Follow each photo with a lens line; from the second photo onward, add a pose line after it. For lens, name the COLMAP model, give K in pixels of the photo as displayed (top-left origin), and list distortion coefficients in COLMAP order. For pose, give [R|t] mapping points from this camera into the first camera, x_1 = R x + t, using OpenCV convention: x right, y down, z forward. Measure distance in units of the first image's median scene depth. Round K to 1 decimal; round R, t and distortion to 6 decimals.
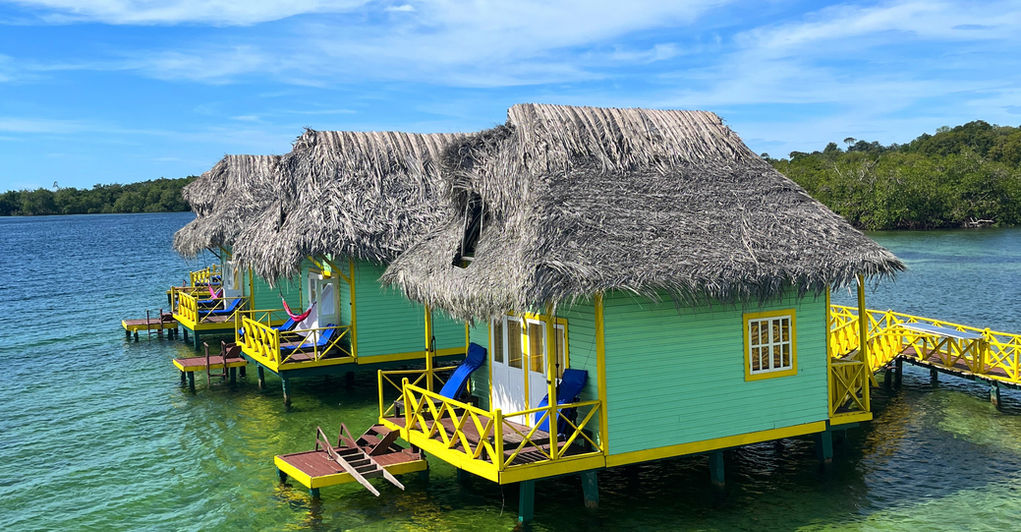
lens RADIAL K [[1046.8, 0, 506.1], [0, 1046.8, 267.6], [0, 0, 1]] dist [0.129992, -0.354900]
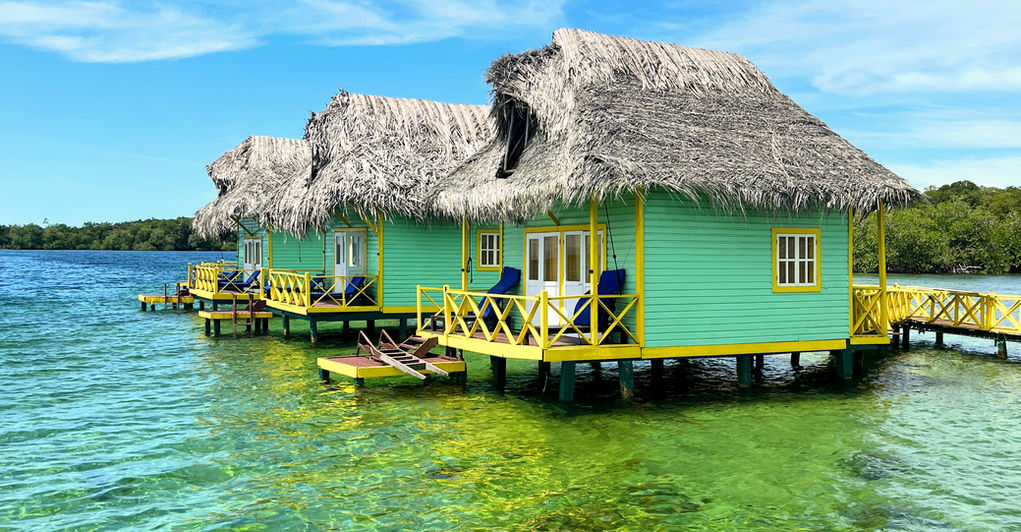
lens RADIAL K [[1046.8, 0, 506.1], [0, 1046.8, 267.6], [0, 0, 1]] dist [0.129992, -0.354900]
pose [[0.999348, 0.033594, 0.013249, -0.051309], [-0.032810, 0.997918, -0.055527, 0.145011], [-0.015087, 0.055056, 0.998369, -0.045625]]
